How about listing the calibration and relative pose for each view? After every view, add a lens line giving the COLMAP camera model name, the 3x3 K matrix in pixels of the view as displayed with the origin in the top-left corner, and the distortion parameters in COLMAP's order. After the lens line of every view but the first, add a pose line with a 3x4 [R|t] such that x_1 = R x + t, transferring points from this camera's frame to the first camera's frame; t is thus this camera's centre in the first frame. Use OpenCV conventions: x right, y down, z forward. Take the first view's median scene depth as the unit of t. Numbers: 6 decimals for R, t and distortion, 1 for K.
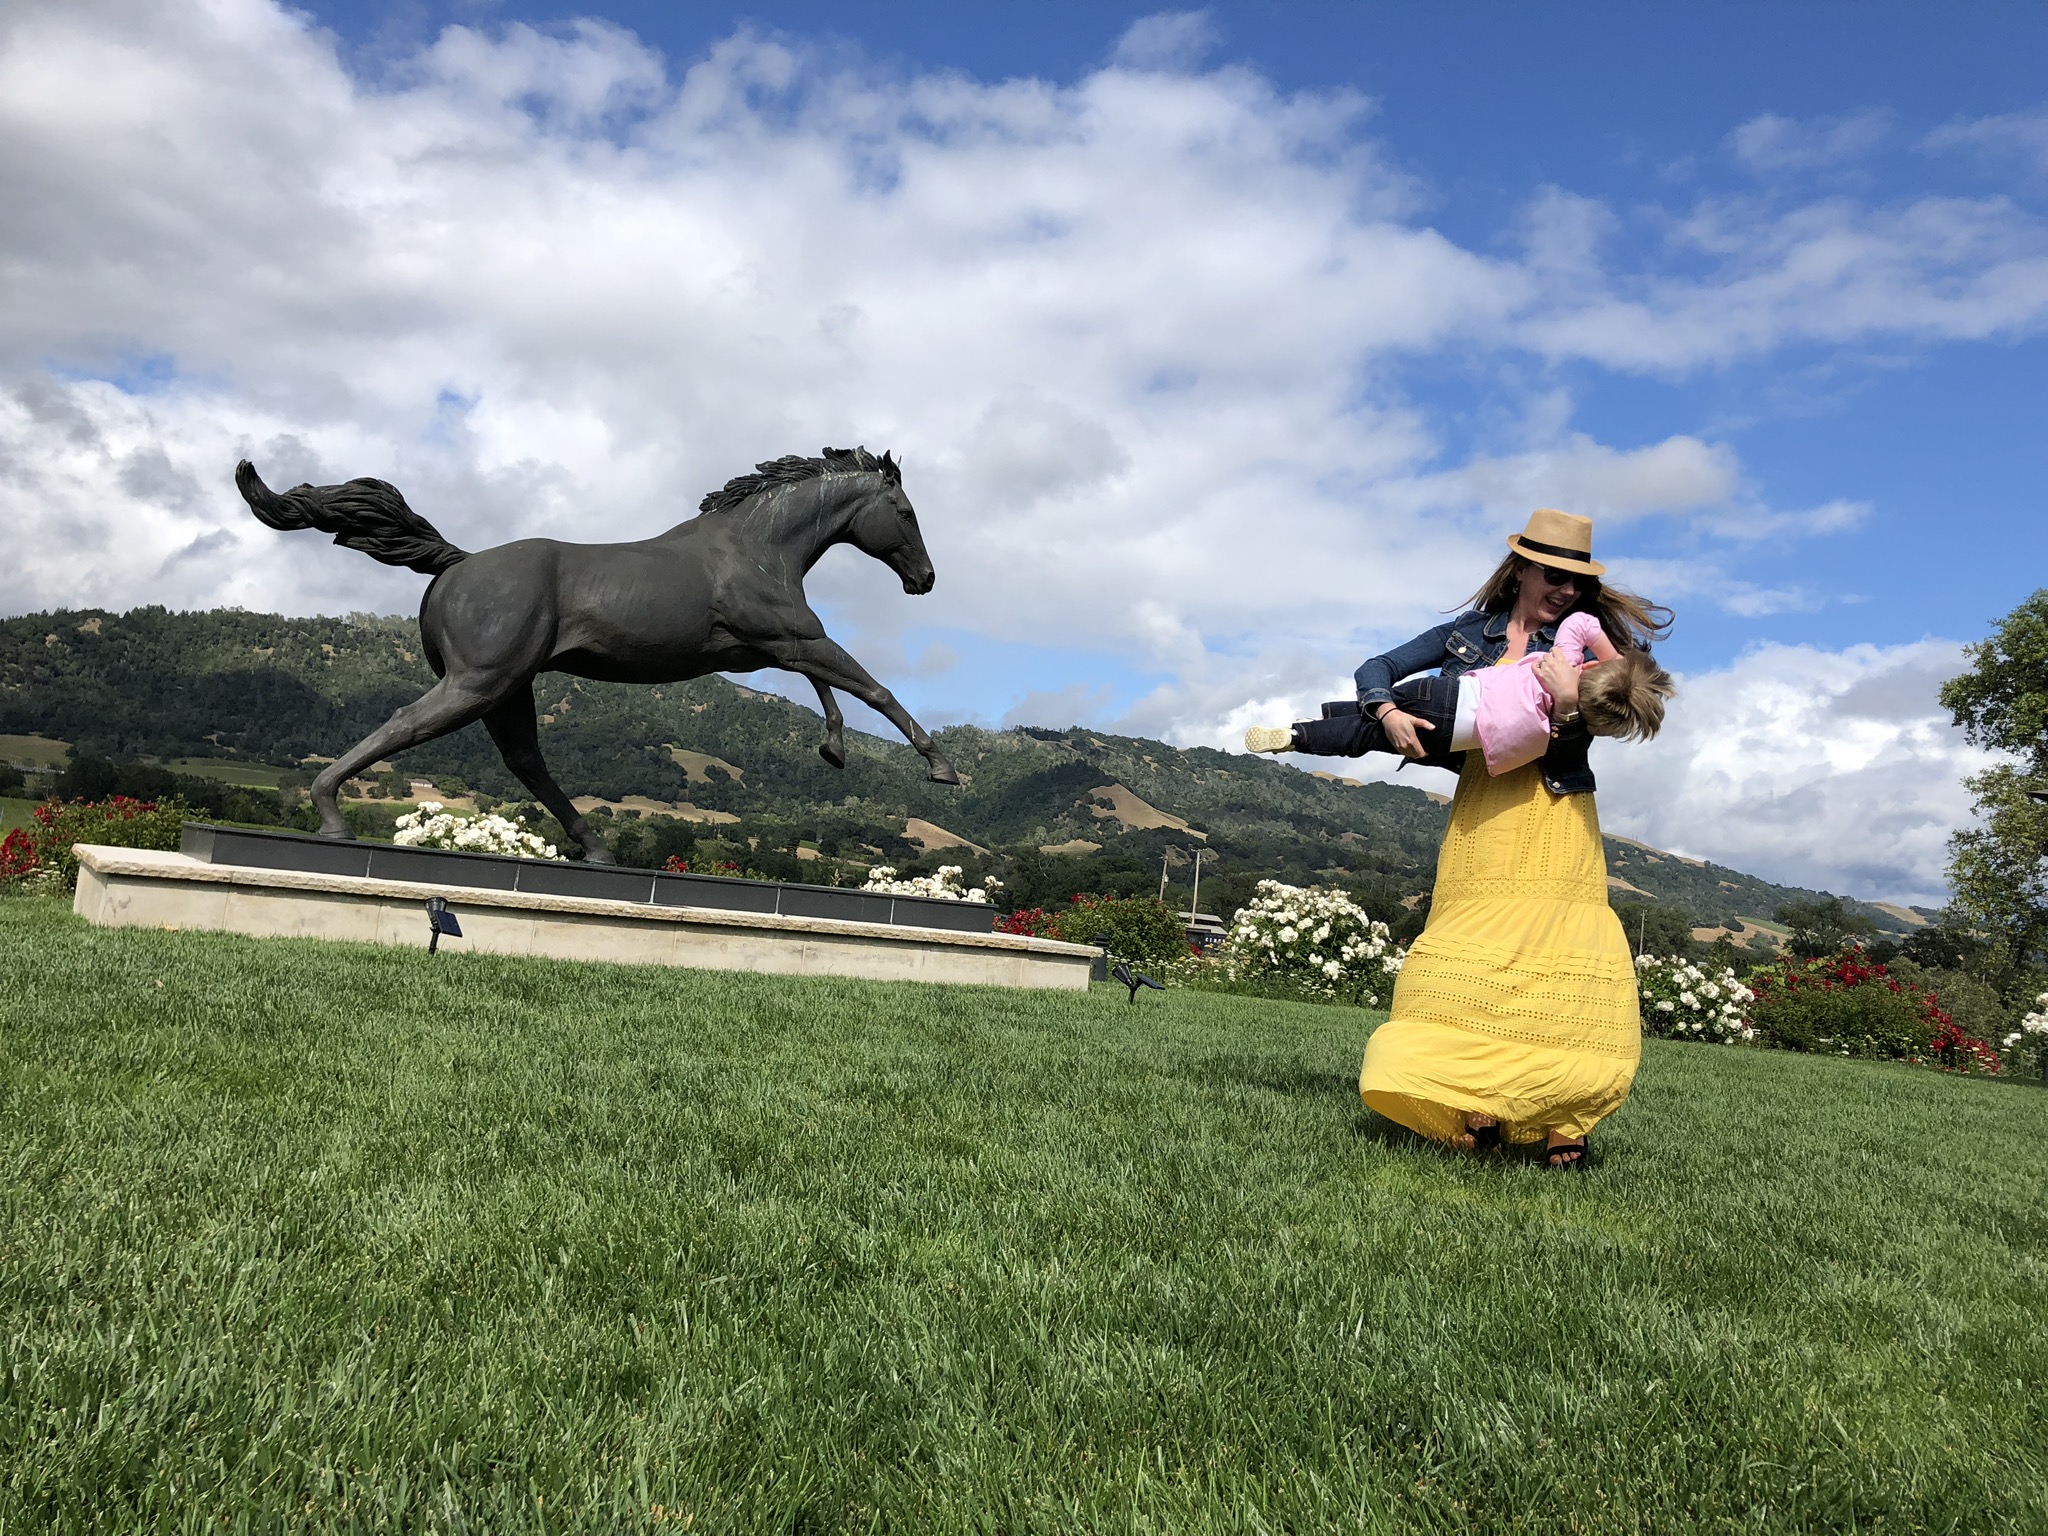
lens RADIAL K [[1653.3, 0, 1024.0], [0, 1653.3, 768.0], [0, 0, 1]] dist [0.120917, -0.599683]
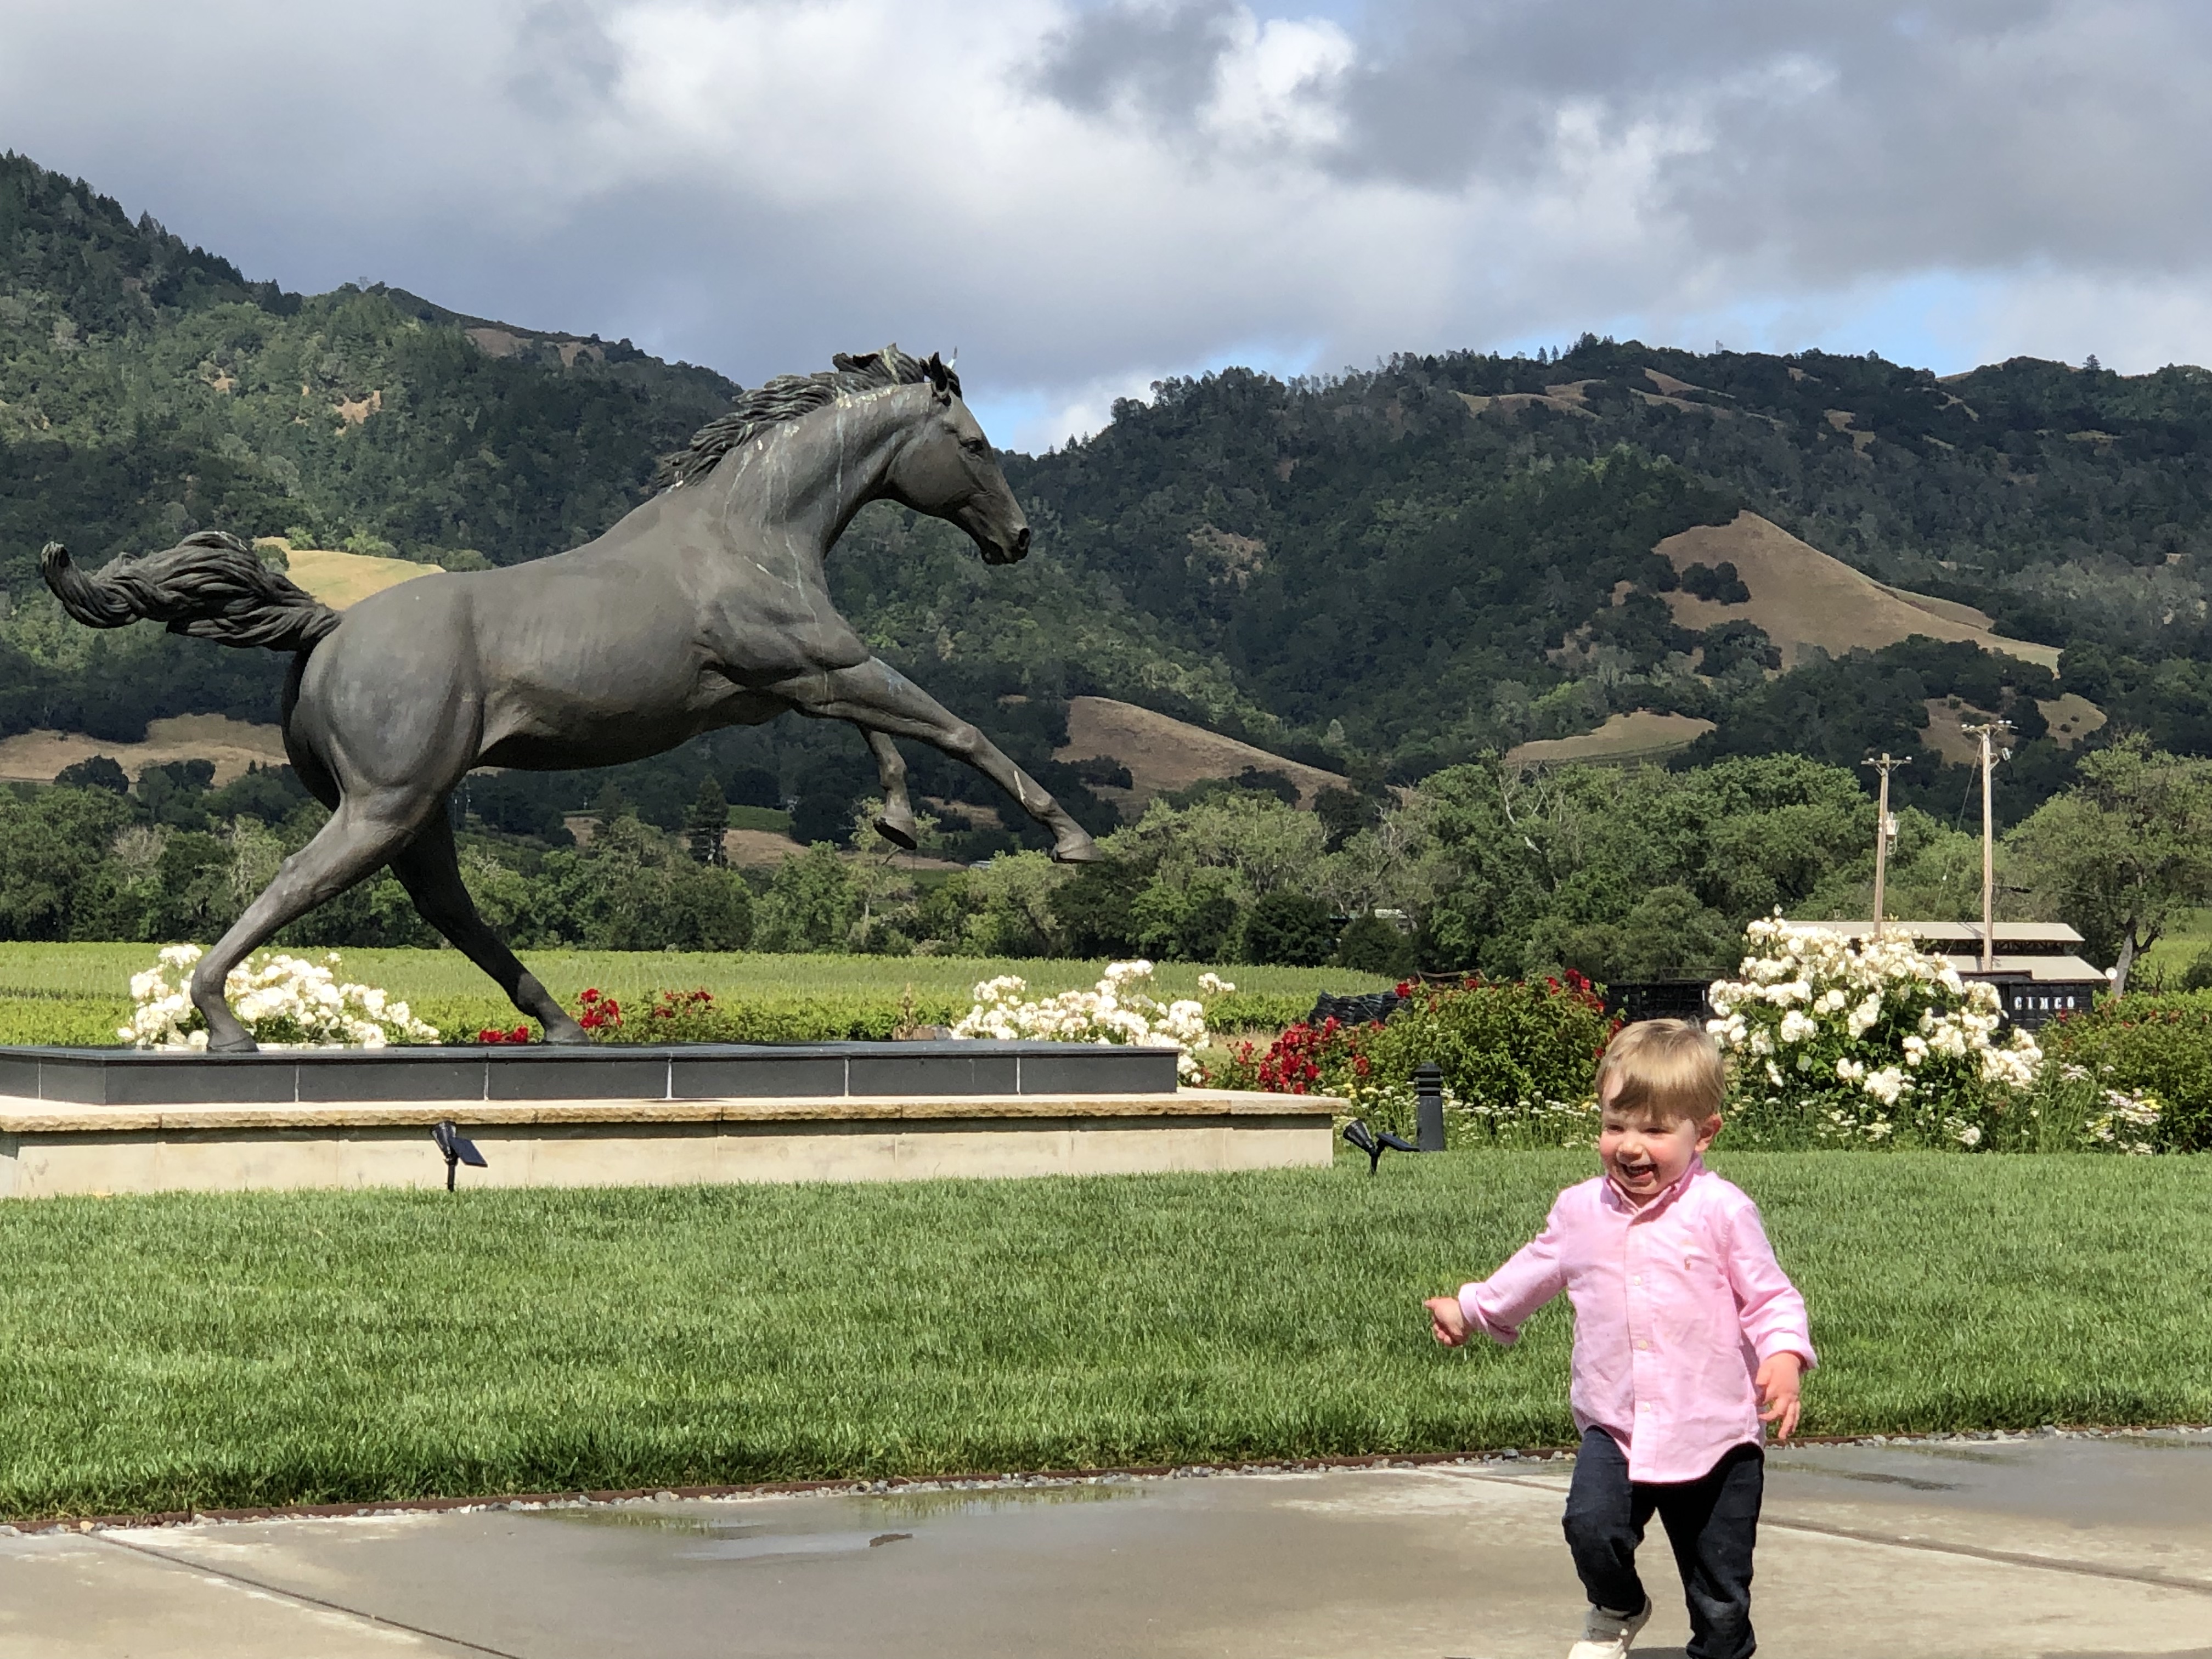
lens RADIAL K [[5580.5, 0, 1106.0], [0, 5580.5, 829.5], [0, 0, 1]] dist [-0.368979, 0.377802]
pose [[0.992698, -0.100776, -0.066301, 0.068000], [0.104527, 0.992957, 0.055774, -0.079041], [0.060213, -0.062297, 0.996240, -0.726496]]
